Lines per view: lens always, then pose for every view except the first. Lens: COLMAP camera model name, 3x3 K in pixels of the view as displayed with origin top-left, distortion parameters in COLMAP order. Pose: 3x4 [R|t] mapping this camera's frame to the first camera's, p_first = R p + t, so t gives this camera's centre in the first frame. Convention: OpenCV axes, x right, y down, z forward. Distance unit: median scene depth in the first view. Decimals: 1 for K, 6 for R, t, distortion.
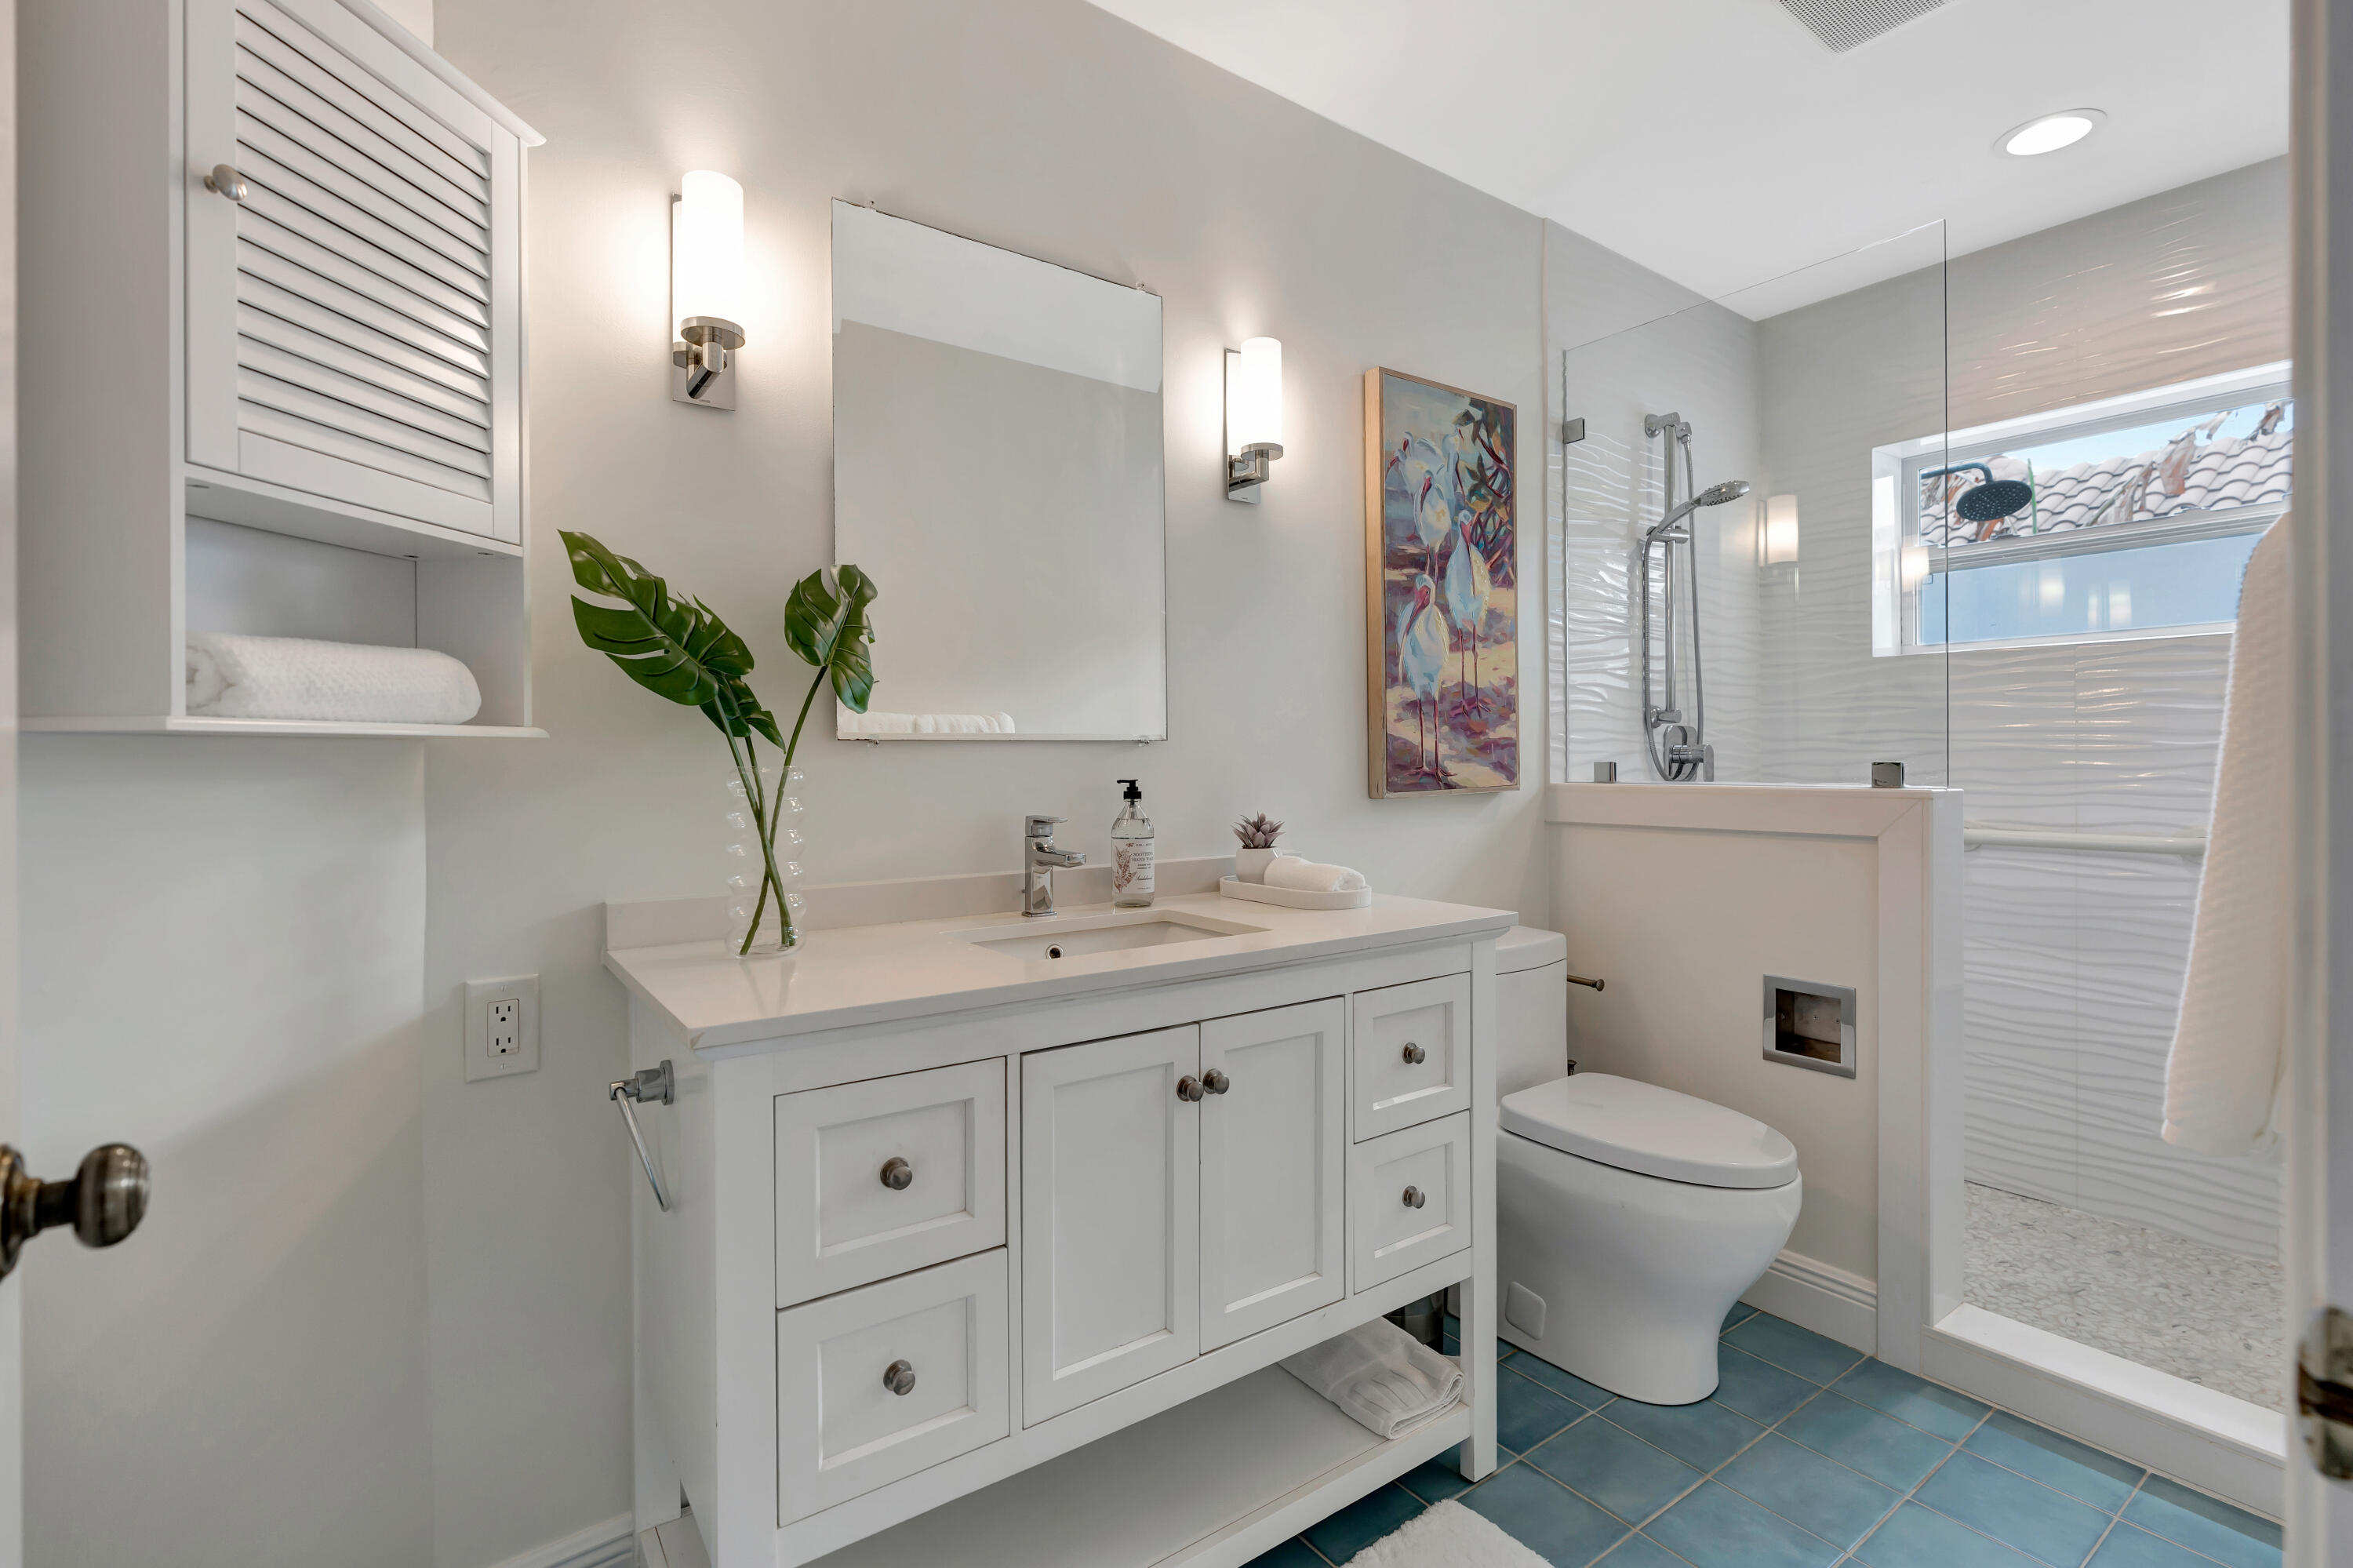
lens RADIAL K [[1068.1, 0, 1150.8], [0, 1068.1, 754.7], [0, 0, 1]] dist [-0.005696, 0.002523]
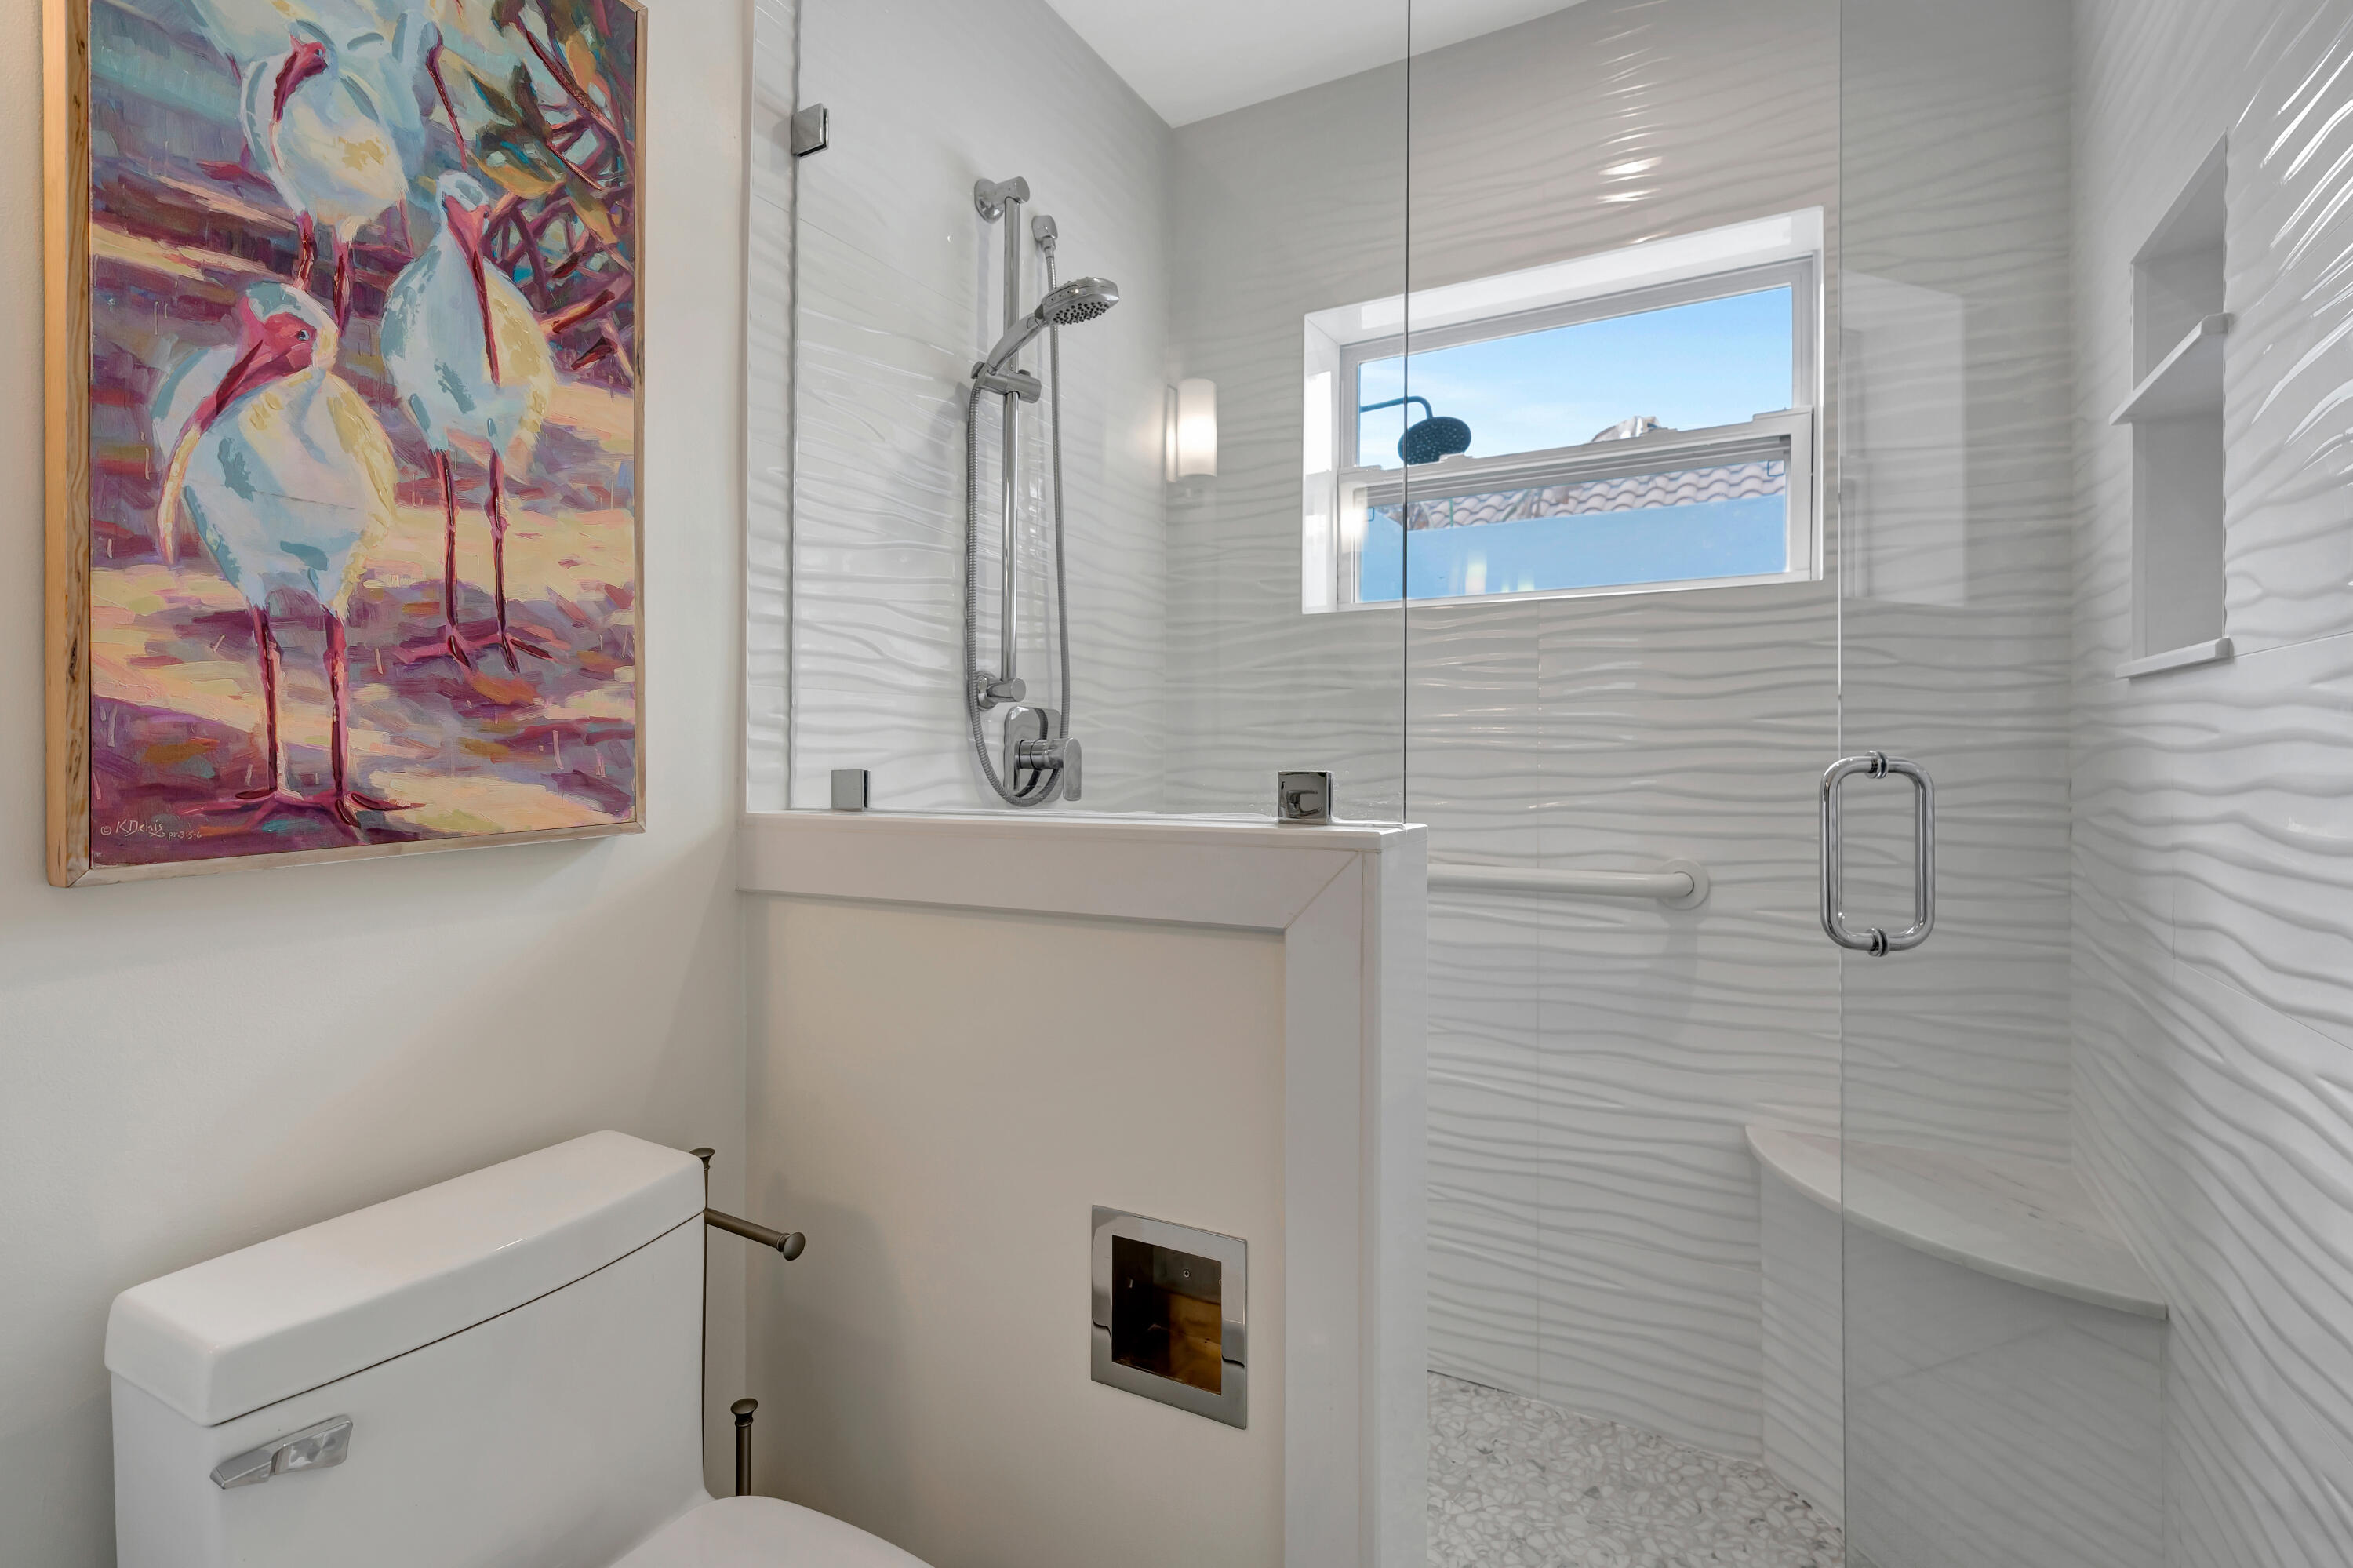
lens RADIAL K [[1068.1, 0, 1168.1], [0, 1068.1, 769.8], [0, 0, 1]] dist [-0.005696, 0.002523]
pose [[0.900604, -0.005984, 0.434599, 0.350573], [-0.001672, 0.999850, 0.017232, -0.002502], [-0.434637, -0.016246, 0.900459, 0.485956]]
